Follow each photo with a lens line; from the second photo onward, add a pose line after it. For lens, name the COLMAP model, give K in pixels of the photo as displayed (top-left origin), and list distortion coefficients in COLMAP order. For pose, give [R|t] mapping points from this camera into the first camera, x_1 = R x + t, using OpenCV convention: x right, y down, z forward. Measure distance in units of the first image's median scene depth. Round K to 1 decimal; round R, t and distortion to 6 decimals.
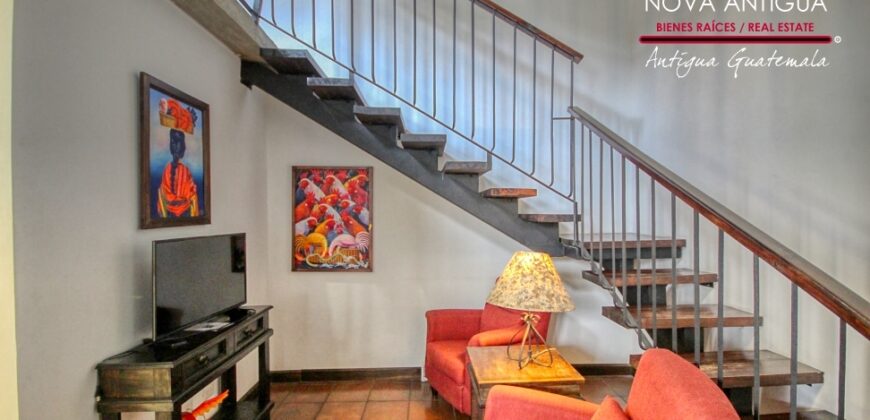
lens RADIAL K [[399.7, 0, 439.1], [0, 399.7, 211.5], [0, 0, 1]] dist [-0.000012, -0.001751]
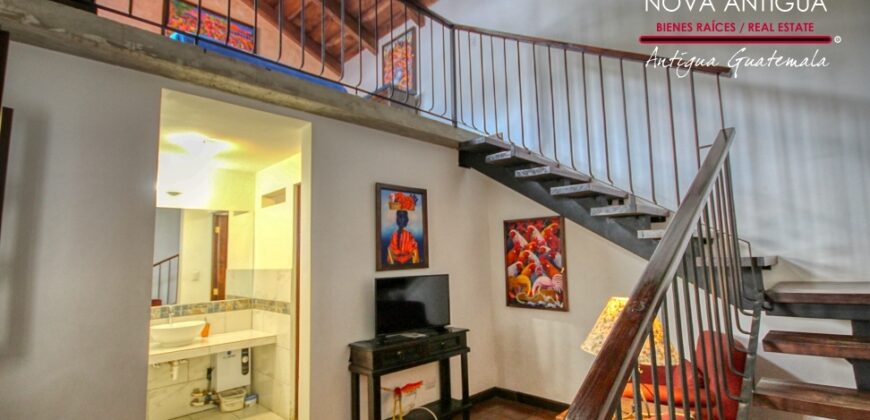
lens RADIAL K [[399.7, 0, 444.2], [0, 399.7, 211.4], [0, 0, 1]] dist [-0.000012, -0.001751]
pose [[0.690385, -0.097753, -0.716807, 0.406767], [0.025024, 0.993463, -0.111380, -0.007488], [0.723009, 0.058958, 0.688318, -0.002358]]
